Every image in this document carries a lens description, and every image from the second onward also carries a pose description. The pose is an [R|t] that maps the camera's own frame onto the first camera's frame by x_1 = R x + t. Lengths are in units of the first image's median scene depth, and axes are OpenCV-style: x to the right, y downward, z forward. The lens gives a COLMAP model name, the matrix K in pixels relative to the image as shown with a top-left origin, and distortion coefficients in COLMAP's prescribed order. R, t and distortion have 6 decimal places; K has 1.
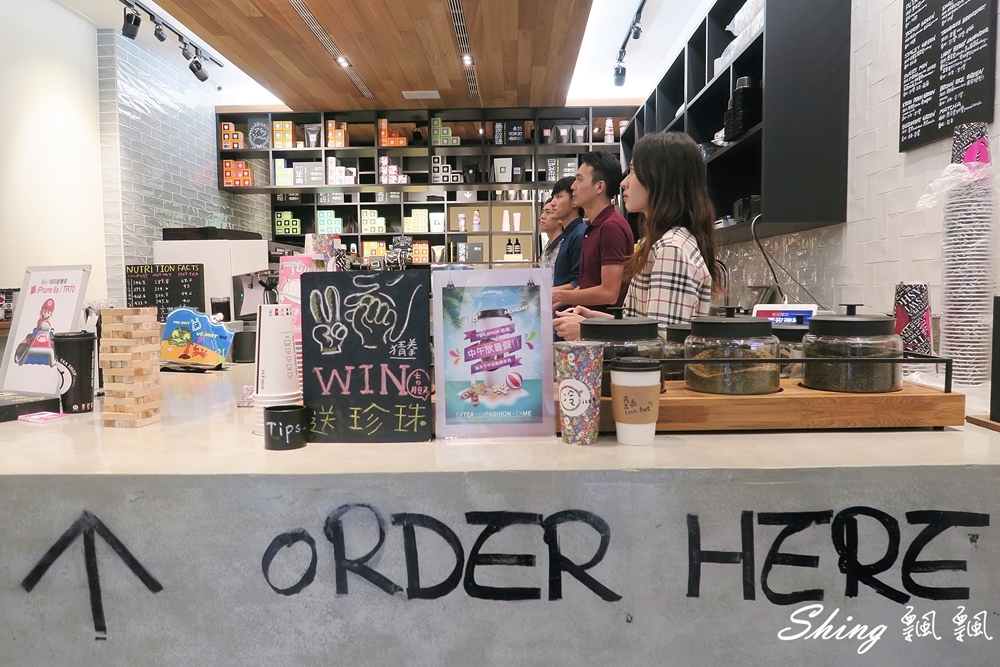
lens RADIAL K [[687.3, 0, 500.0], [0, 687.3, 333.5], [0, 0, 1]] dist [-0.022509, 0.006928]
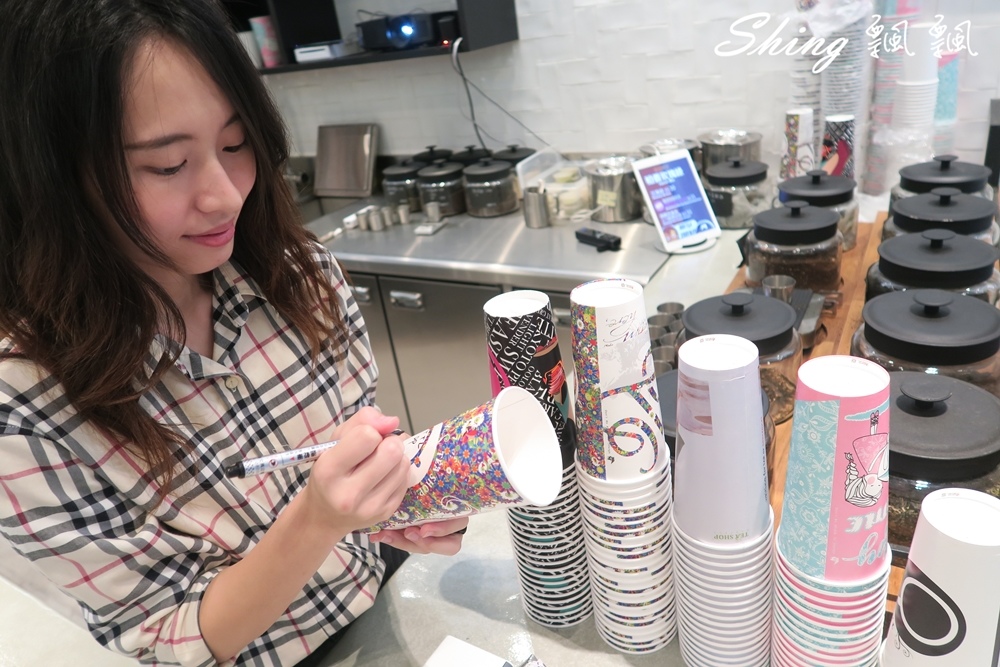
lens RADIAL K [[687.3, 0, 500.0], [0, 687.3, 333.5], [0, 0, 1]] dist [-0.022509, 0.006928]
pose [[0.489584, -0.425266, 0.761221, -0.155747], [0.188653, 0.903987, 0.383690, -0.074512], [-0.851304, -0.044242, 0.522805, 0.246011]]
